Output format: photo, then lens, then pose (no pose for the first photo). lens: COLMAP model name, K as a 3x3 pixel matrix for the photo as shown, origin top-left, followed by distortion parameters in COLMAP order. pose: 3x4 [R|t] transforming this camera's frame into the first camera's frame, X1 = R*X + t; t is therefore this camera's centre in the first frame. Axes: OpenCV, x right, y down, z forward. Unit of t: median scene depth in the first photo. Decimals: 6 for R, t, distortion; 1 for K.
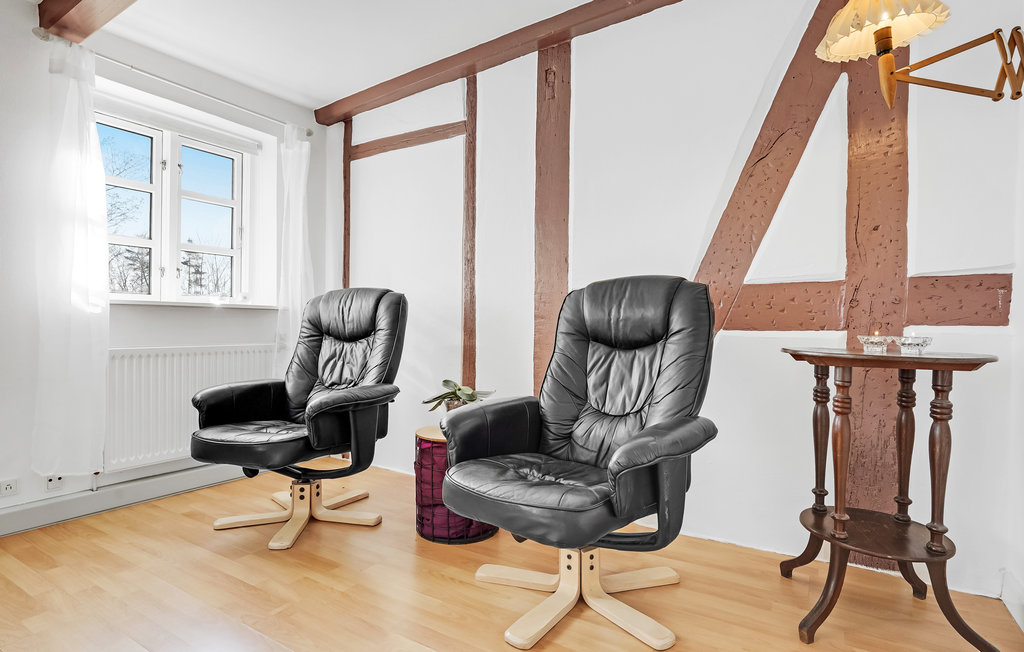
lens RADIAL K [[504.4, 0, 512.0], [0, 504.4, 326.0], [0, 0, 1]] dist [0.004217, 0.000395]
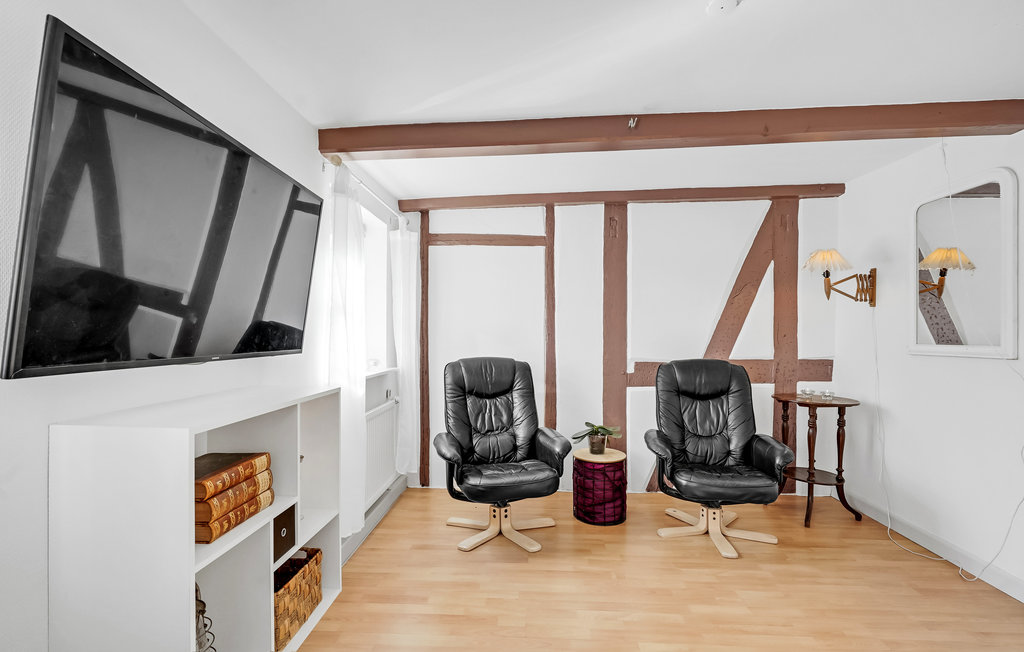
lens RADIAL K [[456.1, 0, 510.5], [0, 456.1, 334.1], [0, 0, 1]] dist [-0.001035, 0.000128]
pose [[0.875822, -0.001015, 0.482633, -1.172571], [-0.000254, 0.999997, 0.002564, -0.194368], [-0.482634, -0.002368, 0.875819, -0.126416]]
